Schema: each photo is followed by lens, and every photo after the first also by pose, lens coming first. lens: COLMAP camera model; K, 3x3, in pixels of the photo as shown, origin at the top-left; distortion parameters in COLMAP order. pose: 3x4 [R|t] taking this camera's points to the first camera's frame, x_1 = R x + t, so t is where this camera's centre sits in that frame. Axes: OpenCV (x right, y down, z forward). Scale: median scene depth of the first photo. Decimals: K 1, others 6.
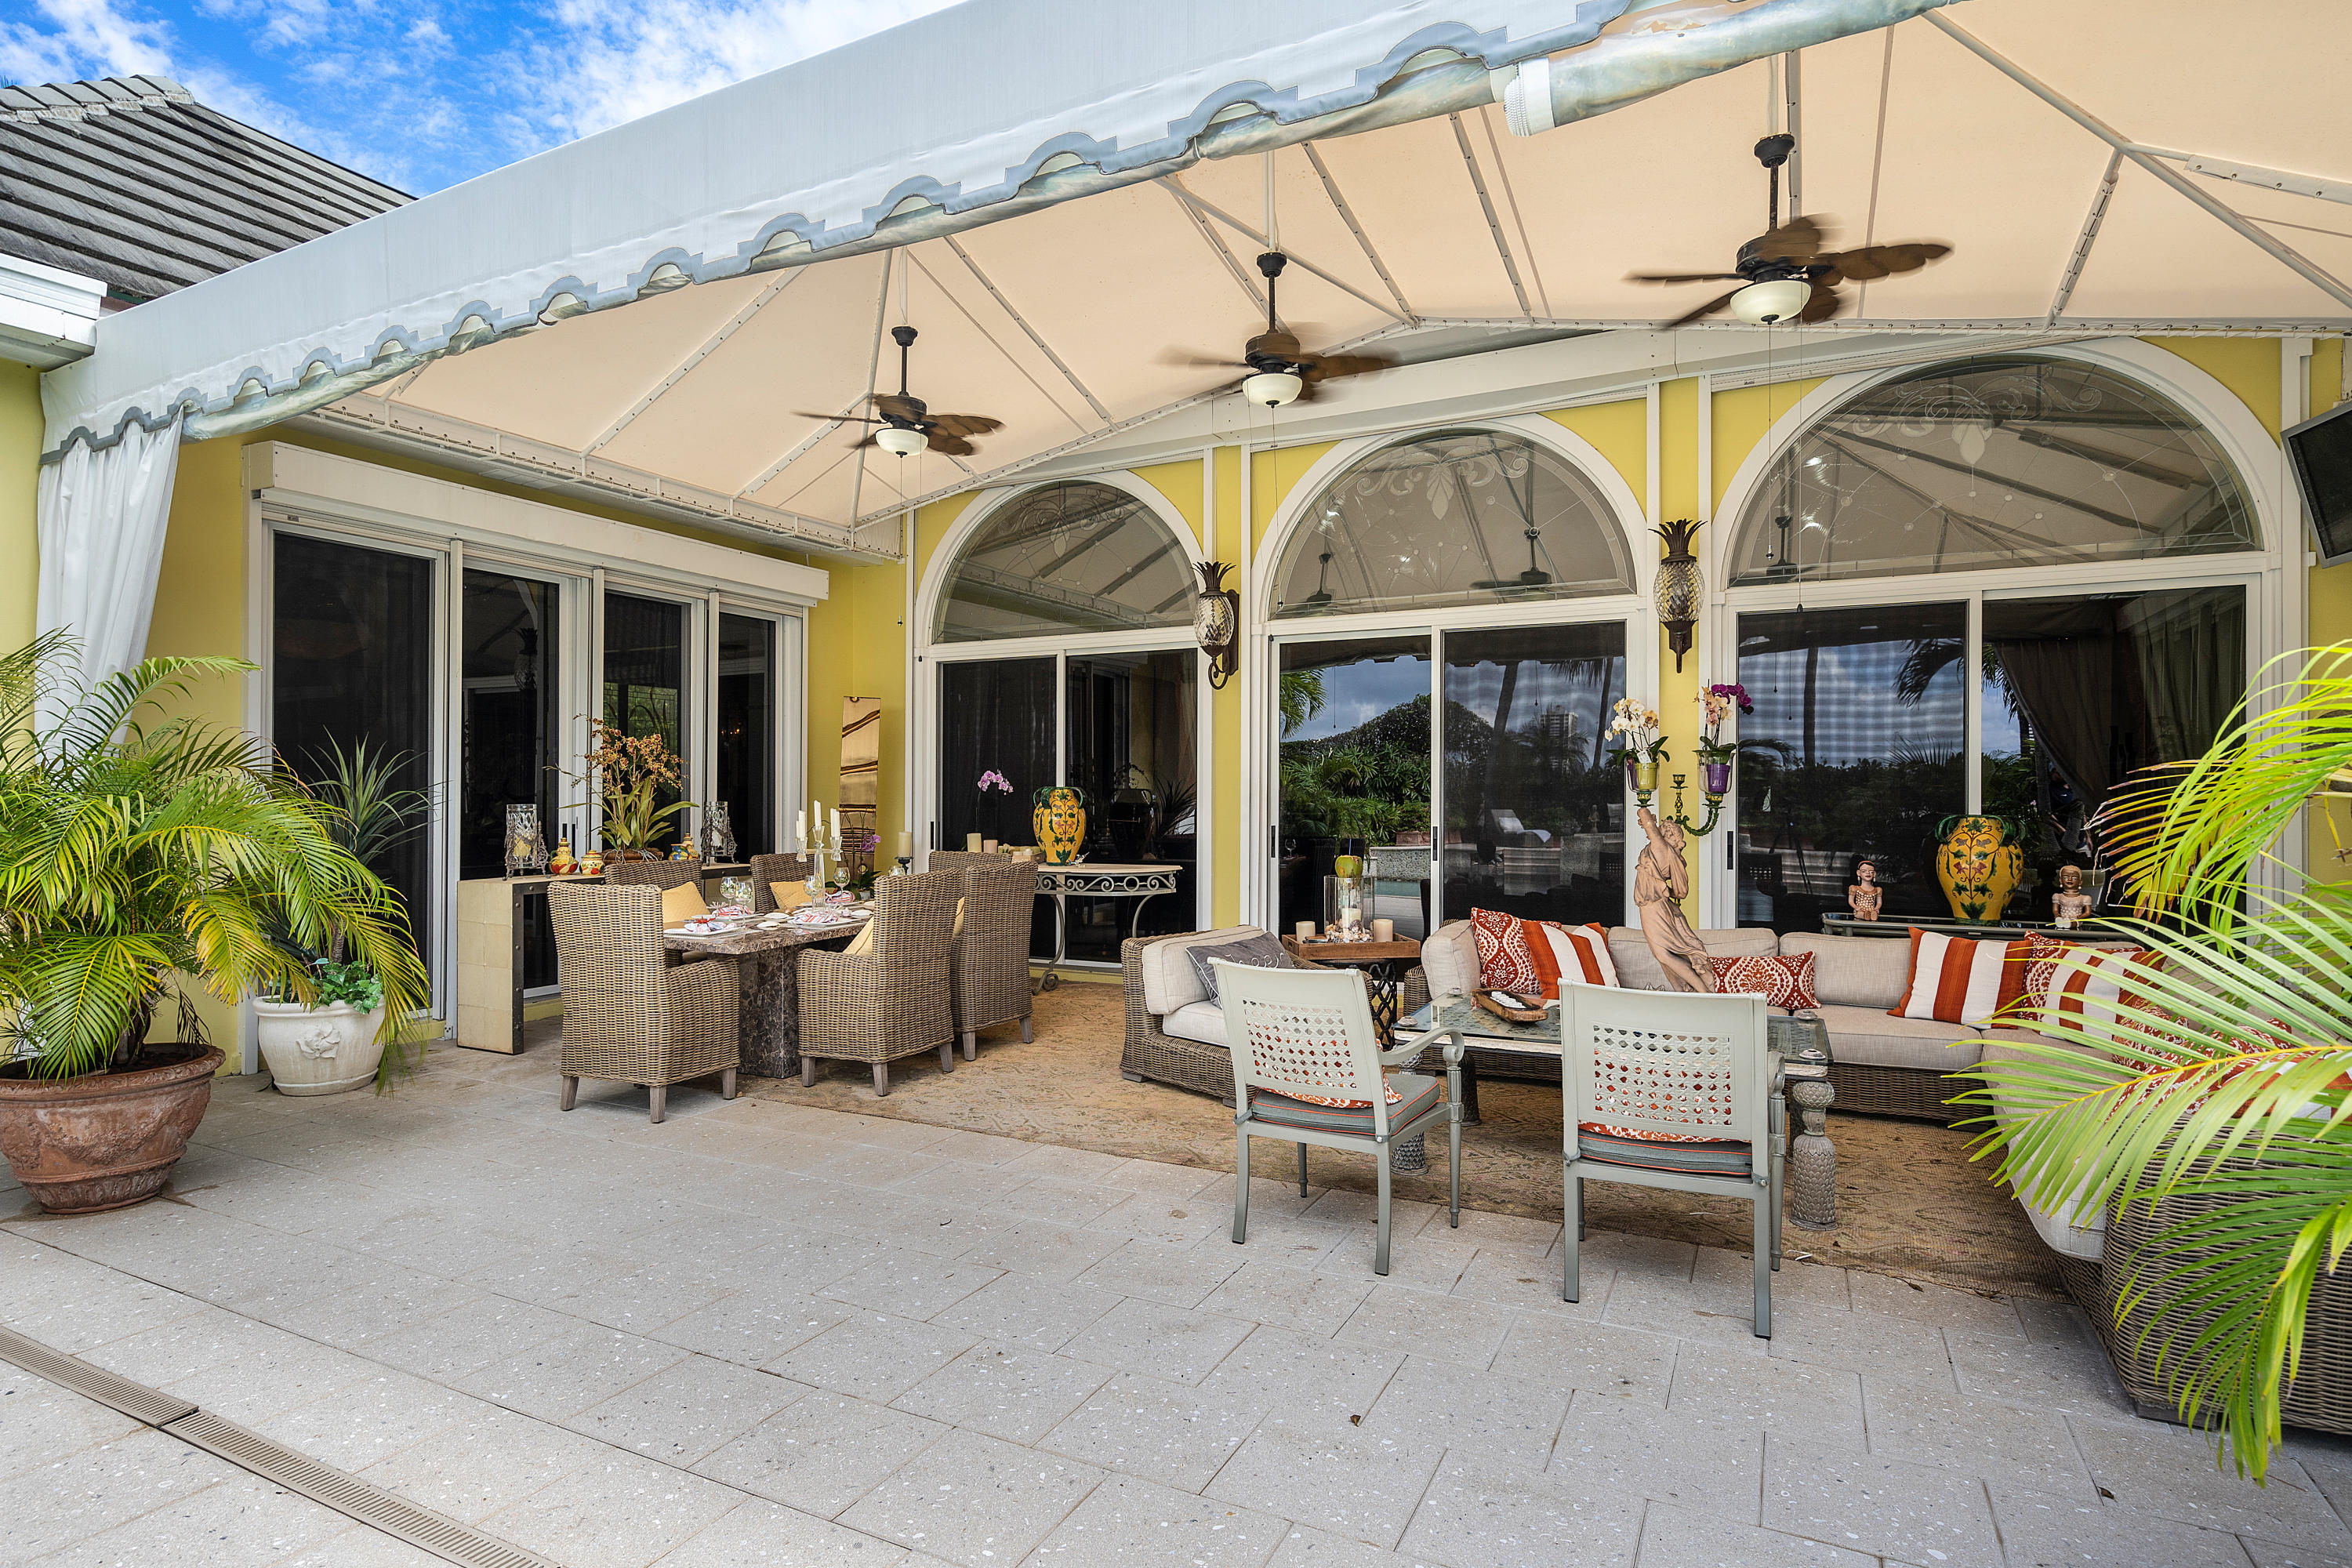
lens RADIAL K [[1269.1, 0, 1176.0], [0, 1269.1, 784.0], [0, 0, 1]] dist [-0.000852, 0.000390]
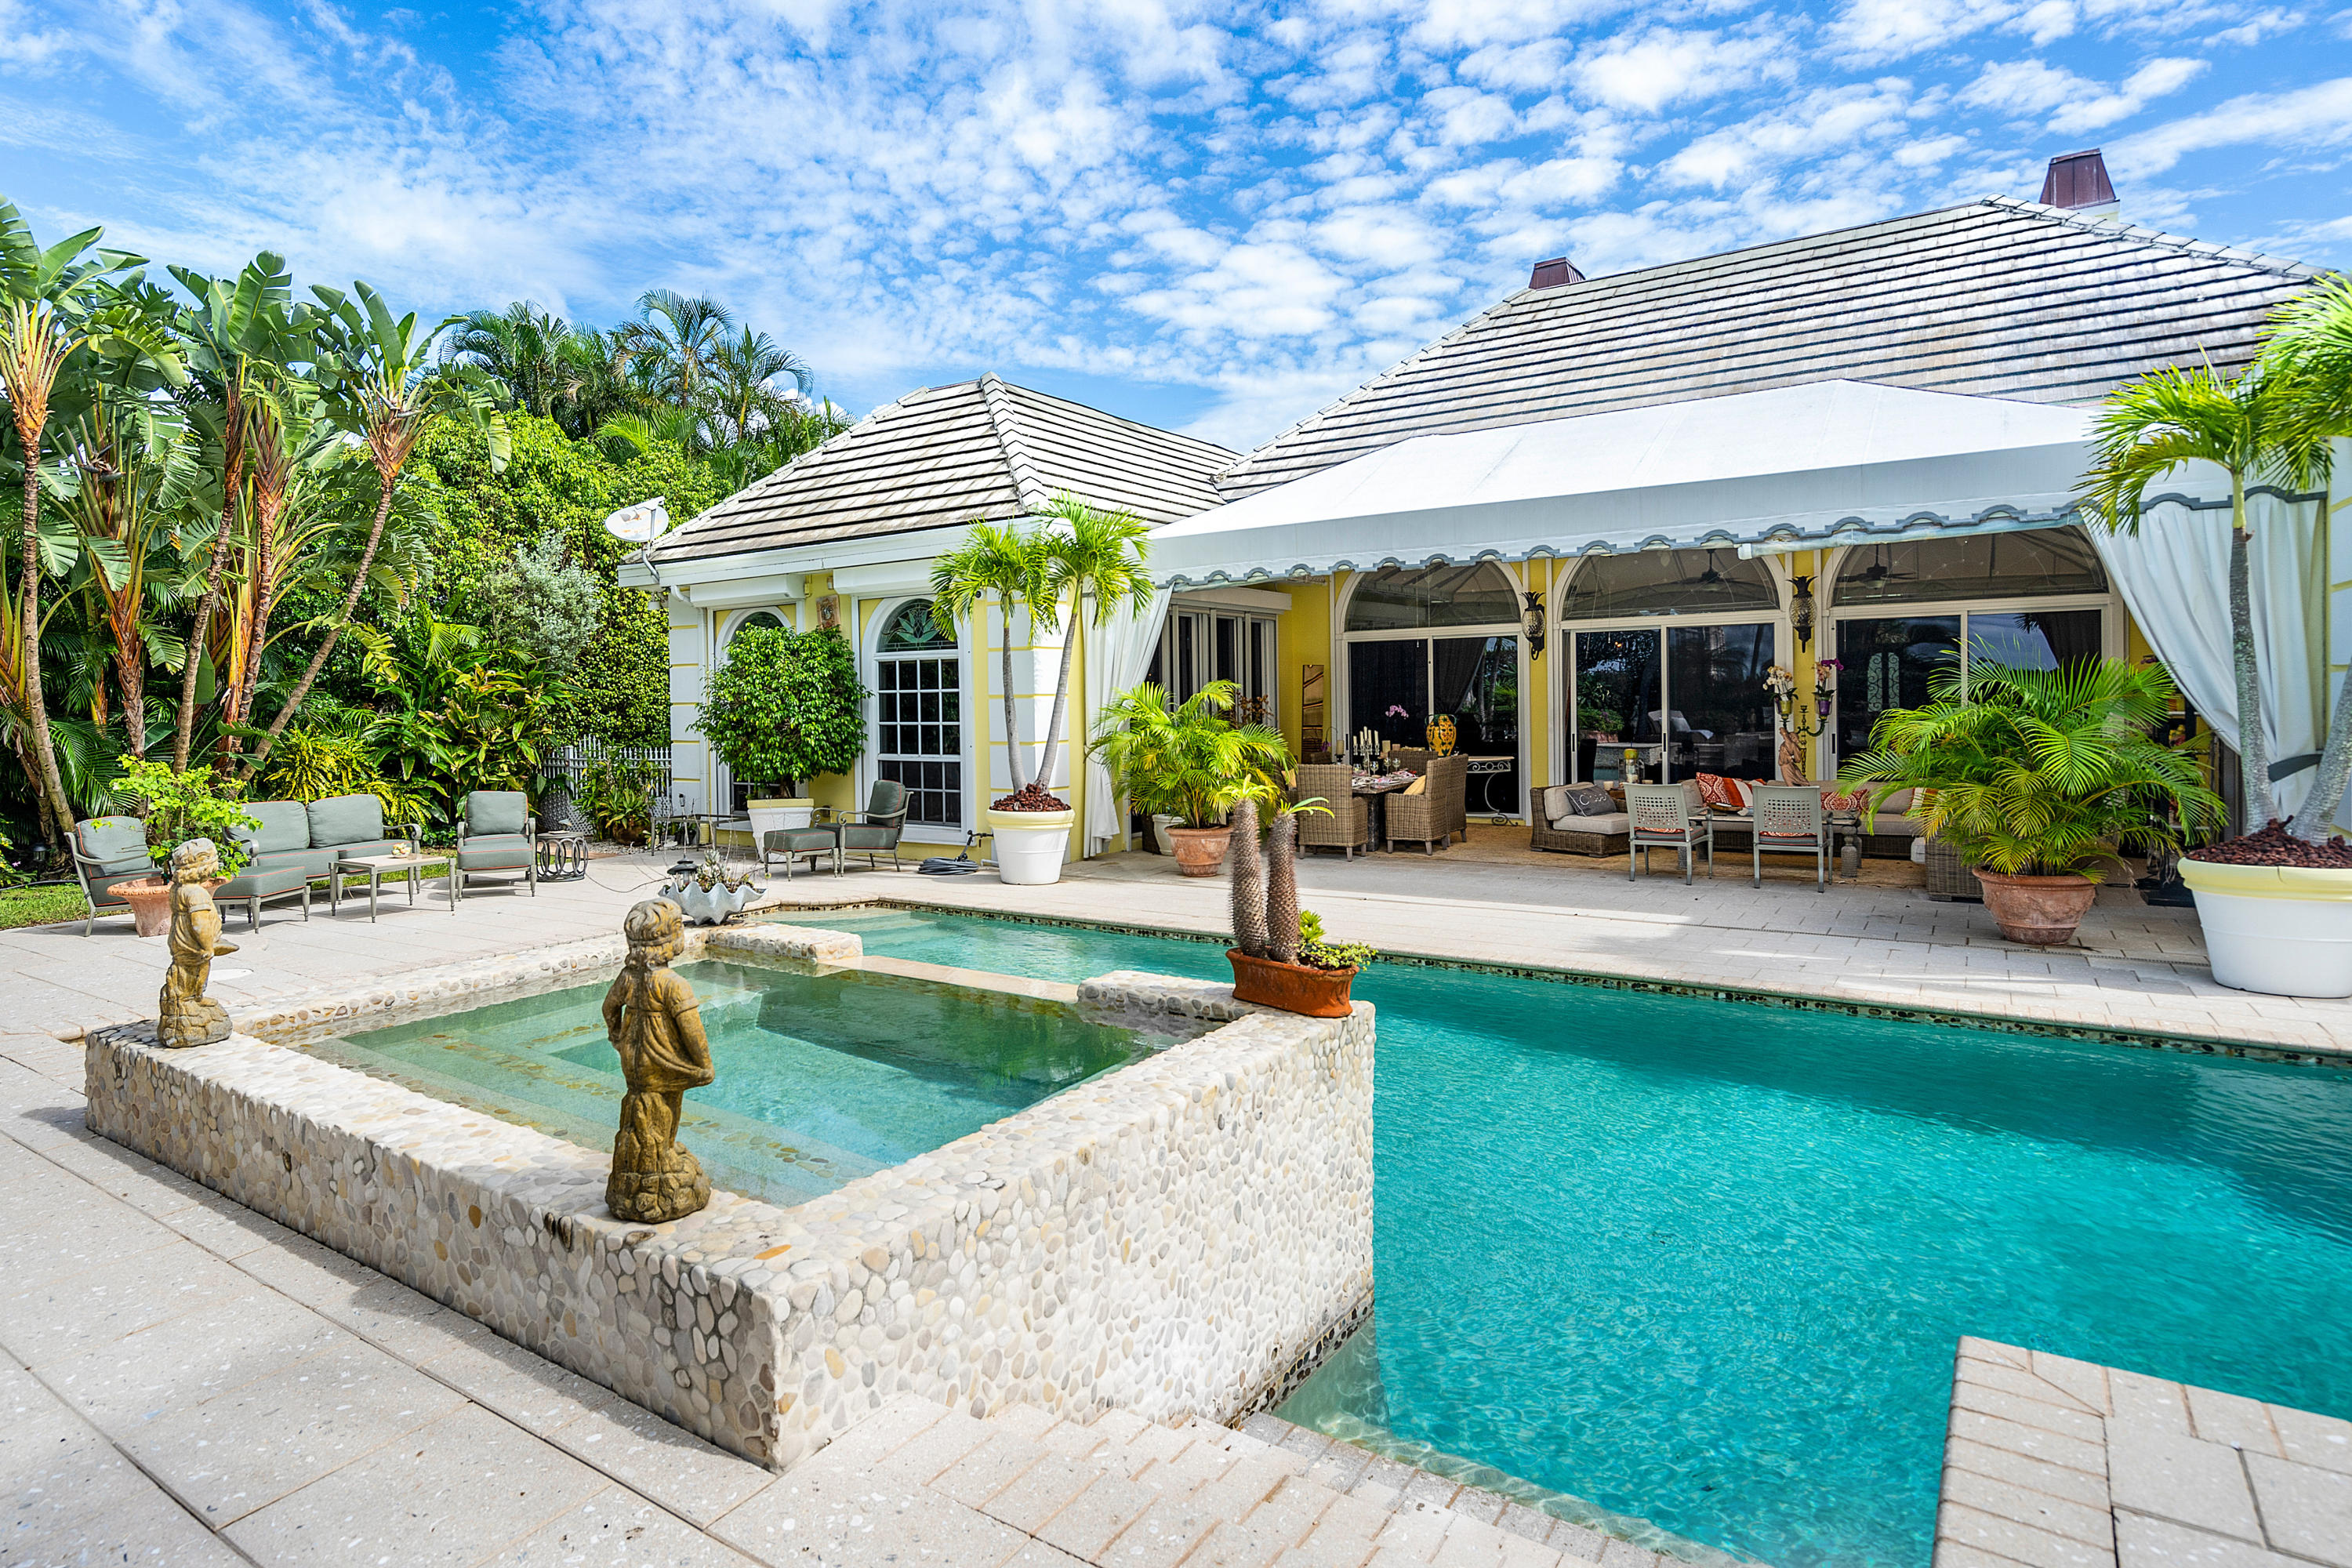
lens RADIAL K [[1238.0, 0, 1174.6], [0, 1238.0, 707.3], [0, 0, 1]] dist [0.089456, 0.000068]
pose [[0.994302, -0.020584, -0.104589, -0.346734], [0.022129, 0.999662, 0.013639, -0.049149], [0.104273, -0.015876, 0.994422, -0.989210]]
